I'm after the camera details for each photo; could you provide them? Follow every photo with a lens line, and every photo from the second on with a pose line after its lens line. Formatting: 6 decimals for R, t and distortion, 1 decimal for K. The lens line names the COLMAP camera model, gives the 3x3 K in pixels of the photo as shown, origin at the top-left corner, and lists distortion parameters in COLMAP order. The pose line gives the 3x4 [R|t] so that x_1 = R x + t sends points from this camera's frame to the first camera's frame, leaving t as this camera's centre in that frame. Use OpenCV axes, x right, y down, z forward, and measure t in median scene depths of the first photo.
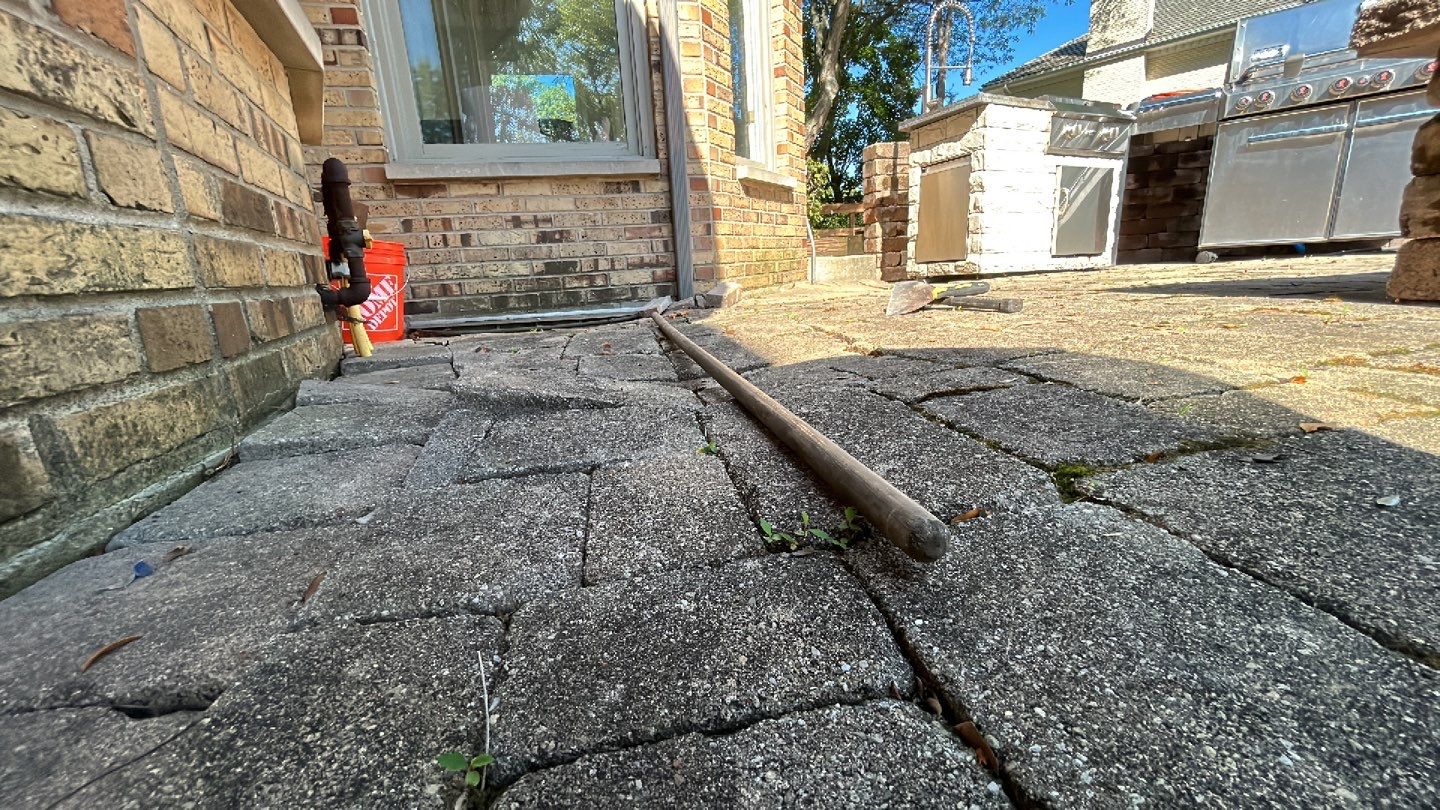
lens RADIAL K [[562.3, 0, 716.0], [0, 562.3, 405.9], [0, 0, 1]] dist [0.001218, 0.000496]
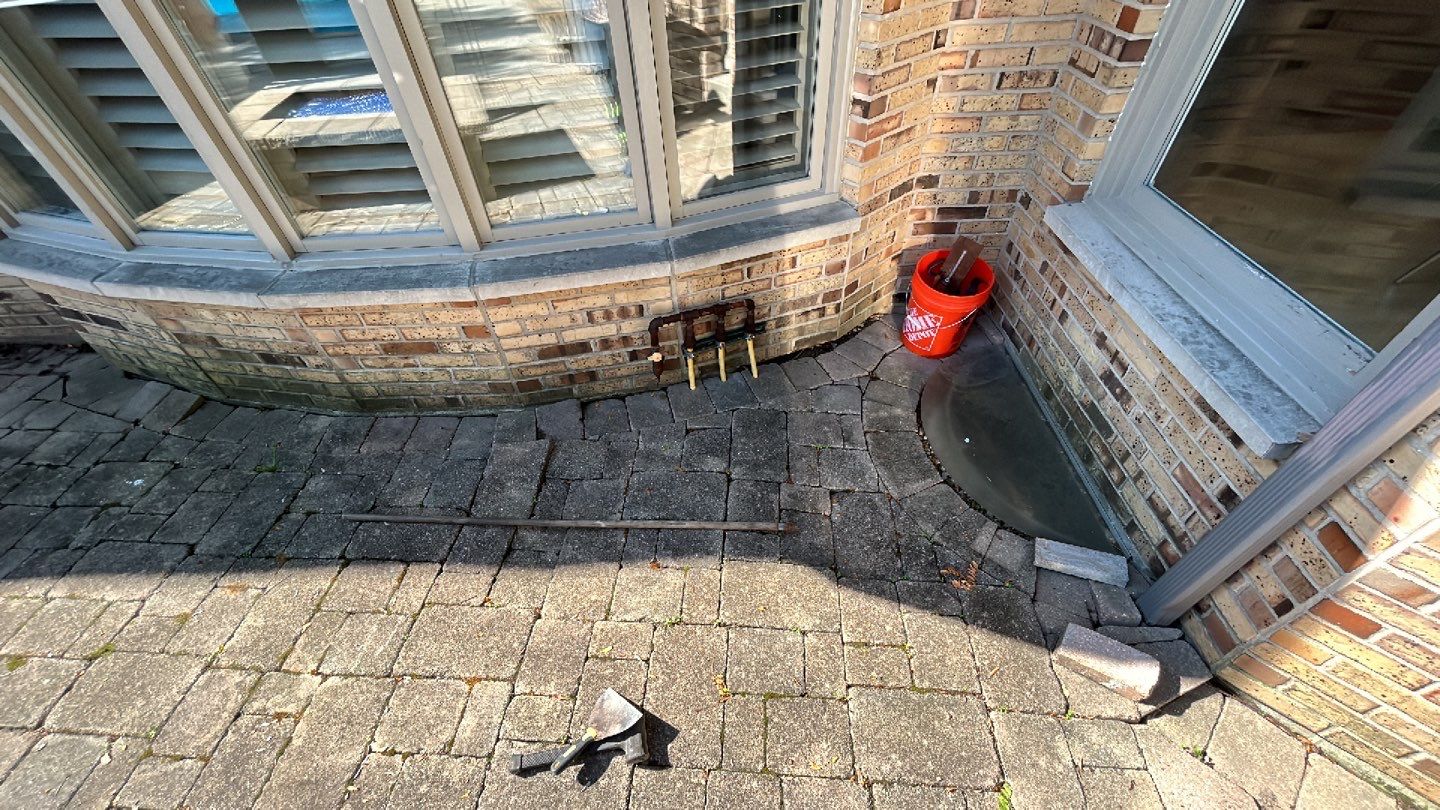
lens RADIAL K [[562.3, 0, 716.0], [0, 562.3, 405.9], [0, 0, 1]] dist [0.001218, 0.000496]
pose [[-0.241838, 0.730339, -0.638843, 0.339231], [-0.180564, 0.613013, 0.769163, -0.850063], [0.953368, 0.301364, -0.016377, 0.634352]]
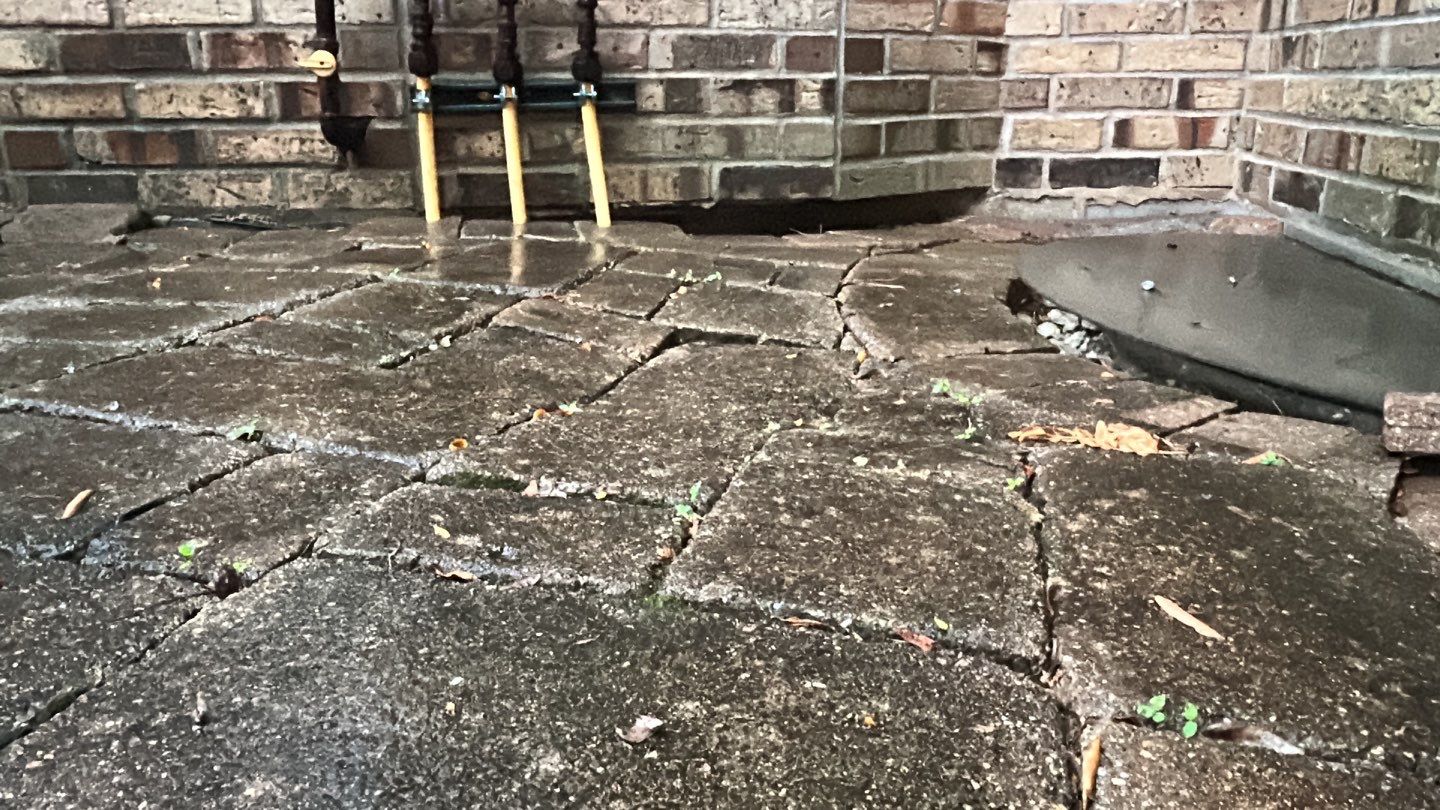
lens RADIAL K [[1036.8, 0, 720.0], [0, 1036.8, 405.0], [0, 0, 1]] dist [0.036278, -0.056070]
pose [[-0.400993, 0.324953, -0.856510, 0.263438], [-0.195524, 0.883069, 0.426567, -0.297137], [0.894972, 0.338519, -0.290569, 1.021733]]
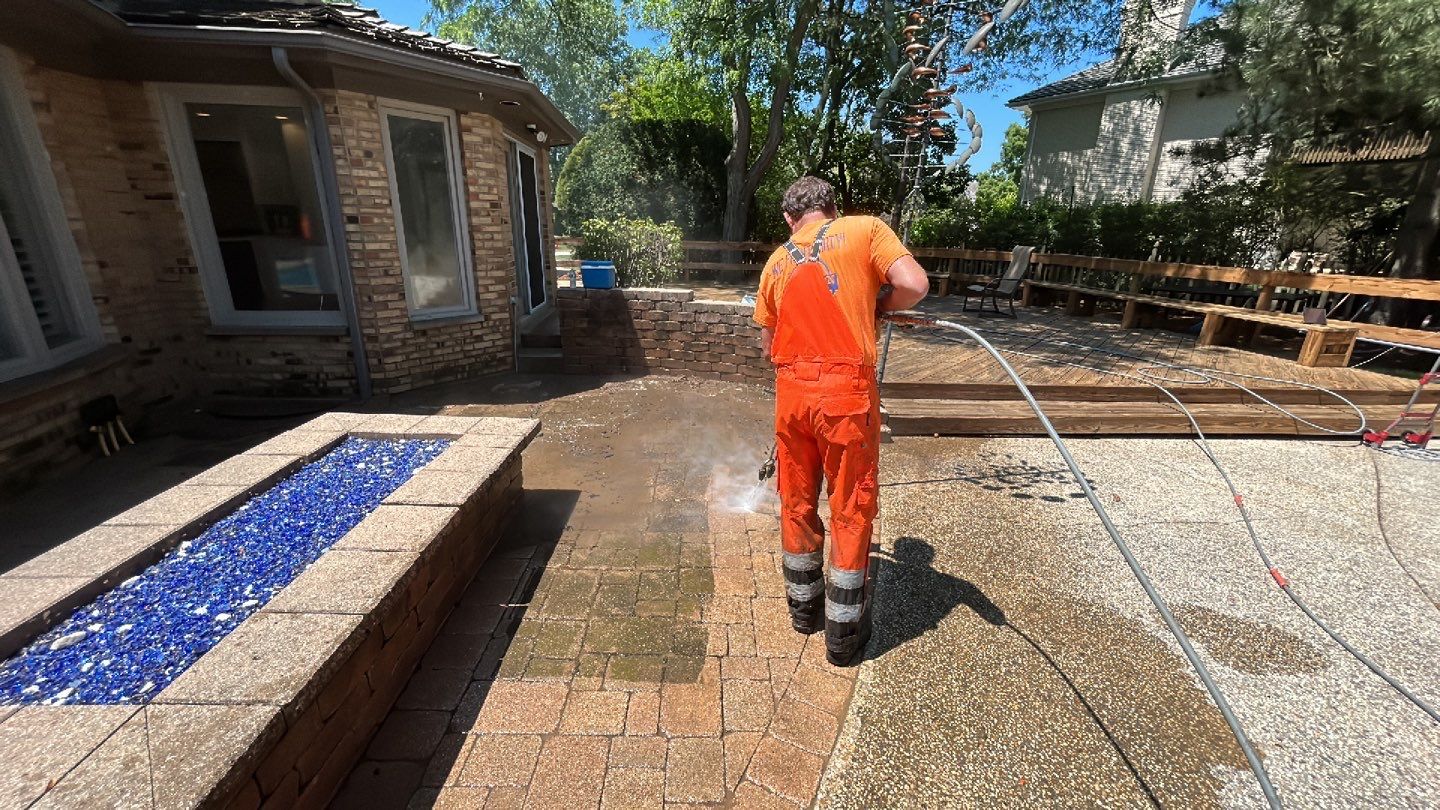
lens RADIAL K [[562.3, 0, 716.0], [0, 562.3, 405.9], [0, 0, 1]] dist [0.001218, 0.000496]
pose [[0.984104, 0.123724, -0.127406, 1.640408], [-0.114718, 0.990504, 0.075773, -0.539682], [0.135571, -0.059953, 0.988952, -0.854059]]
